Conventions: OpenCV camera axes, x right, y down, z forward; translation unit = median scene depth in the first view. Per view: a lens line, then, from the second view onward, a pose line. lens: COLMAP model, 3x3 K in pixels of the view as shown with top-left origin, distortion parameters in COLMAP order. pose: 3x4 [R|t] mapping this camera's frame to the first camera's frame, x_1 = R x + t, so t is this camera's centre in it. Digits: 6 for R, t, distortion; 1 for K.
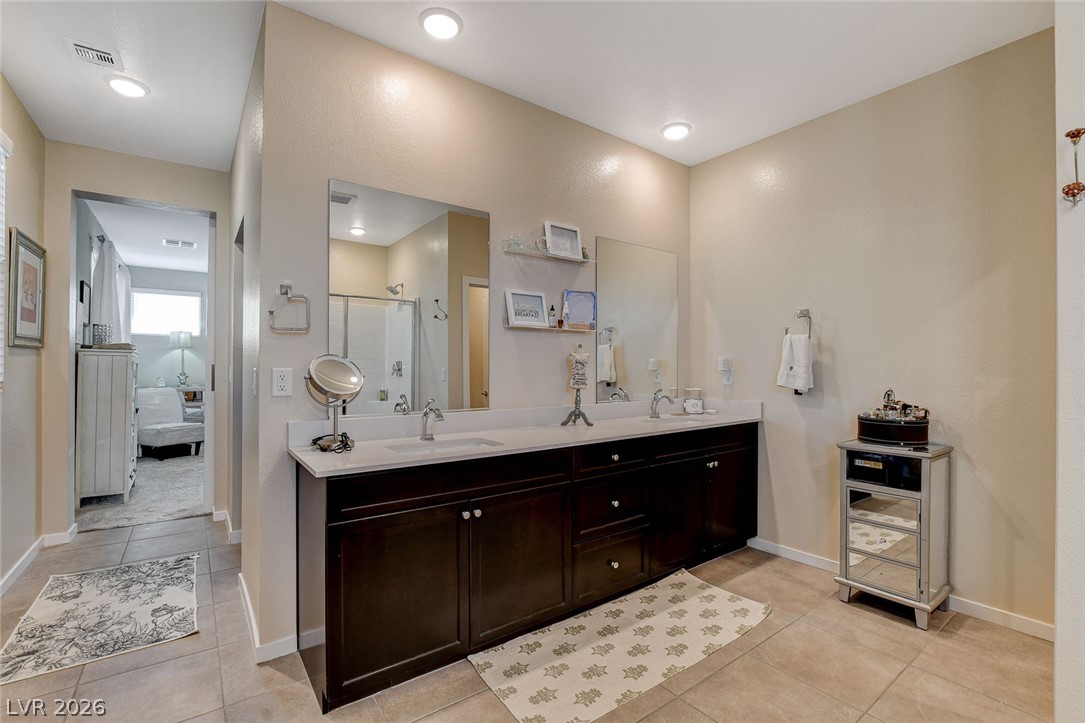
lens RADIAL K [[480.1, 0, 537.7], [0, 480.1, 360.2], [0, 0, 1]] dist [-0.028566, 0.005483]
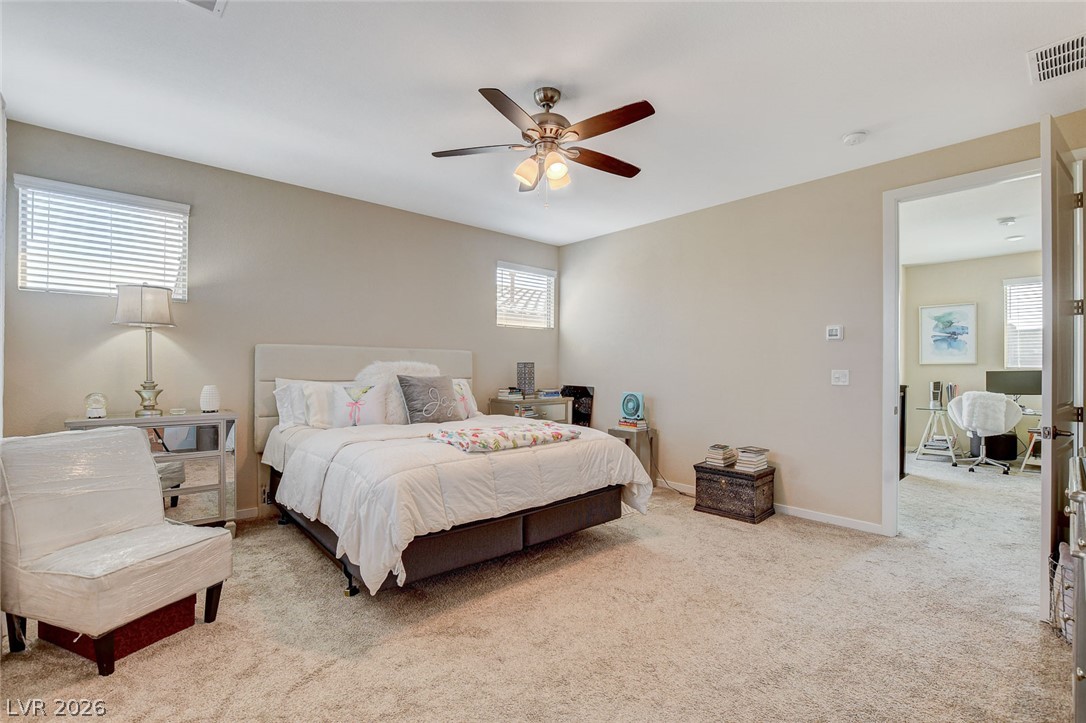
lens RADIAL K [[480.5, 0, 539.8], [0, 480.5, 366.1], [0, 0, 1]] dist [-0.028566, 0.005483]
pose [[0.995302, 0.007695, 0.096517, -0.435991], [-0.008192, 0.999955, 0.004755, 0.006278], [-0.096476, -0.005523, 0.995320, 0.535211]]
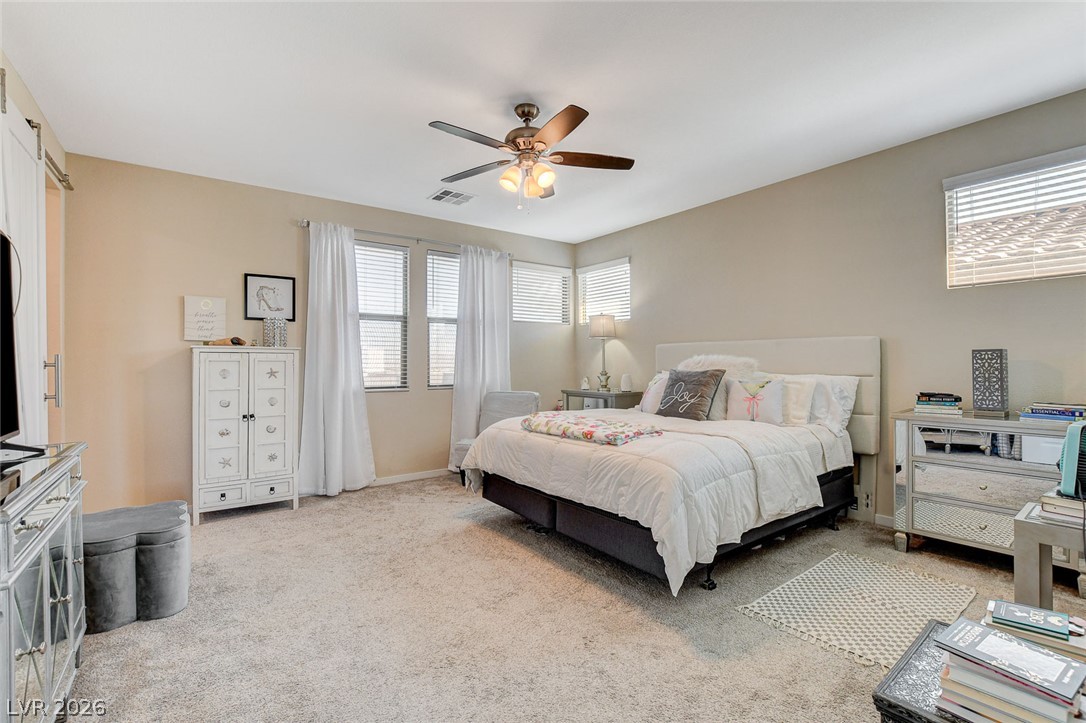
lens RADIAL K [[480.5, 0, 547.0], [0, 480.5, 361.5], [0, 0, 1]] dist [-0.028566, 0.005483]
pose [[0.019792, 0.000944, -0.999804, -0.008789], [0.011476, 0.999933, 0.001171, 0.008854], [0.999738, -0.011497, 0.019780, 0.897698]]
